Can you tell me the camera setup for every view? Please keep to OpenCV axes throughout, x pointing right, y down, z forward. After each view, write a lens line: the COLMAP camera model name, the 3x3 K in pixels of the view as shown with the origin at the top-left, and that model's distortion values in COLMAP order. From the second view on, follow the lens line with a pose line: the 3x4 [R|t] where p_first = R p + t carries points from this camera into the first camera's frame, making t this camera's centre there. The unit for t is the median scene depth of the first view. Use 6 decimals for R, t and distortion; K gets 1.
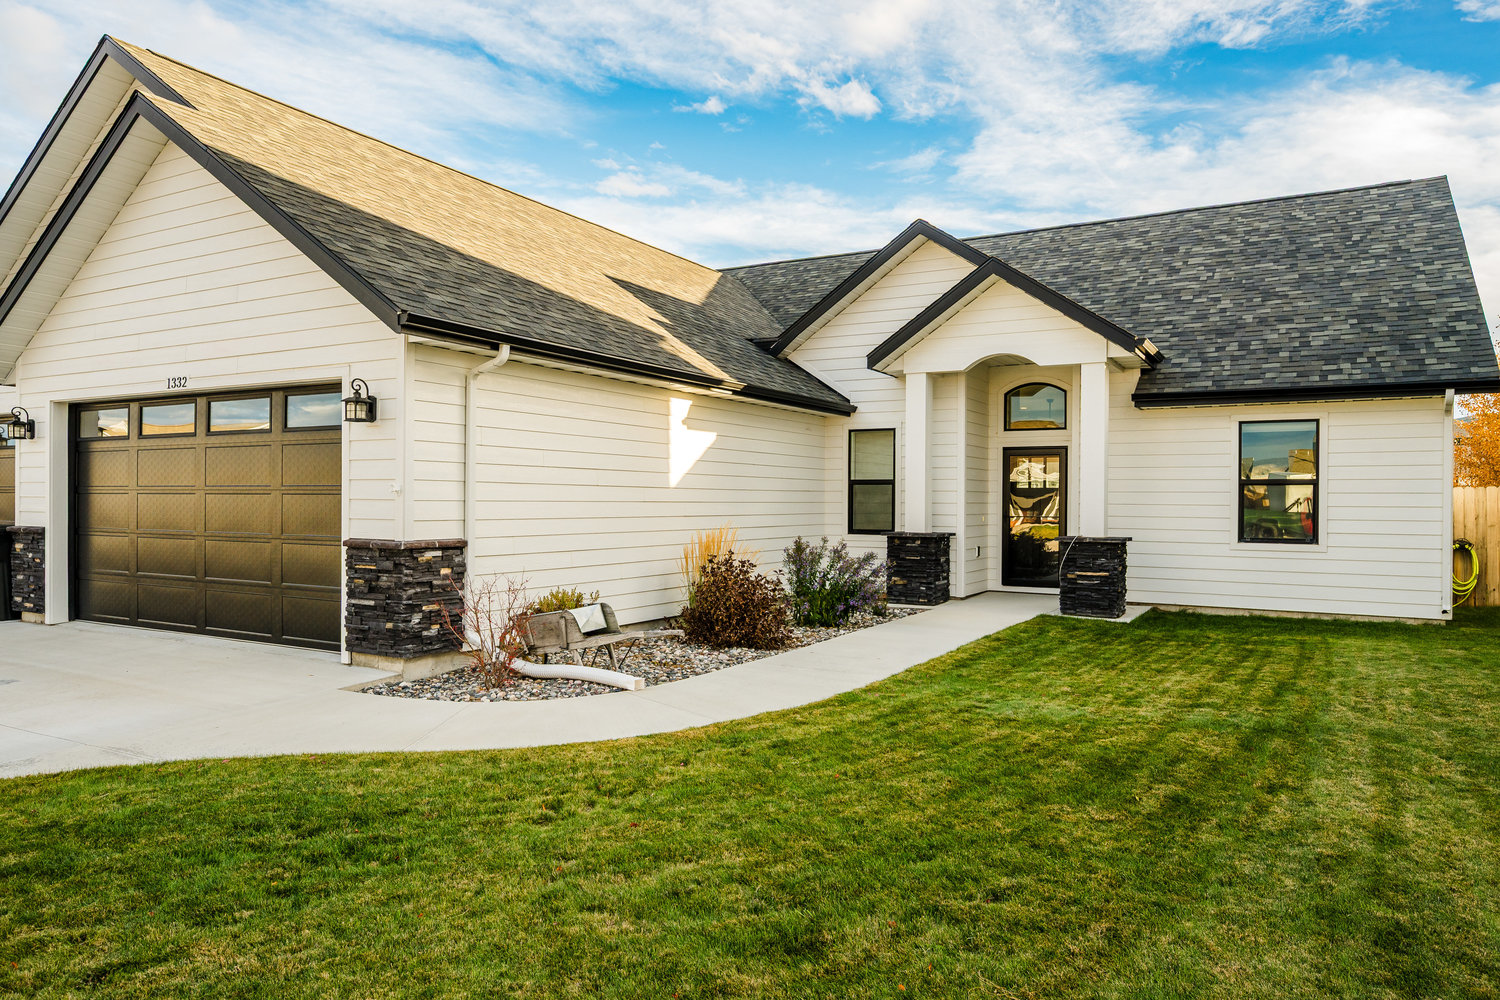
lens RADIAL K [[990.4, 0, 757.5], [0, 990.4, 436.9], [0, 0, 1]] dist [0.005695, 0.000429]
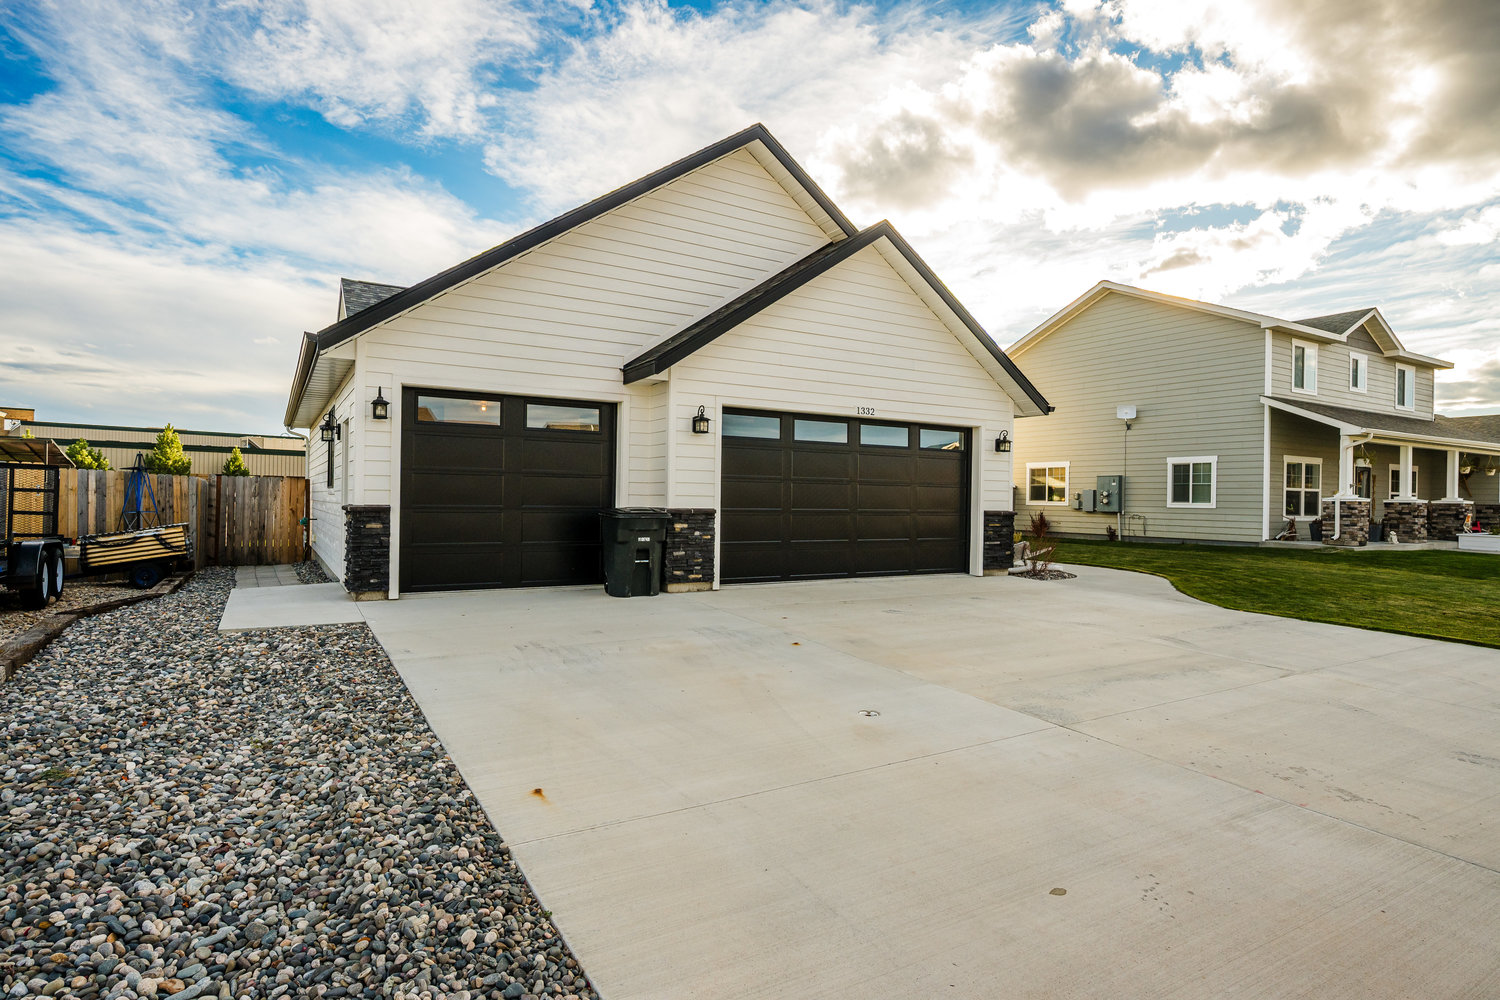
lens RADIAL K [[782.6, 0, 742.9], [0, 782.6, 495.2], [0, 0, 1]] dist [-0.000512, 0.004068]
pose [[0.505751, 0.006857, 0.862652, -0.100510], [-0.068435, 0.997136, 0.032196, 0.002776], [-0.859961, -0.075319, 0.504772, 0.032398]]
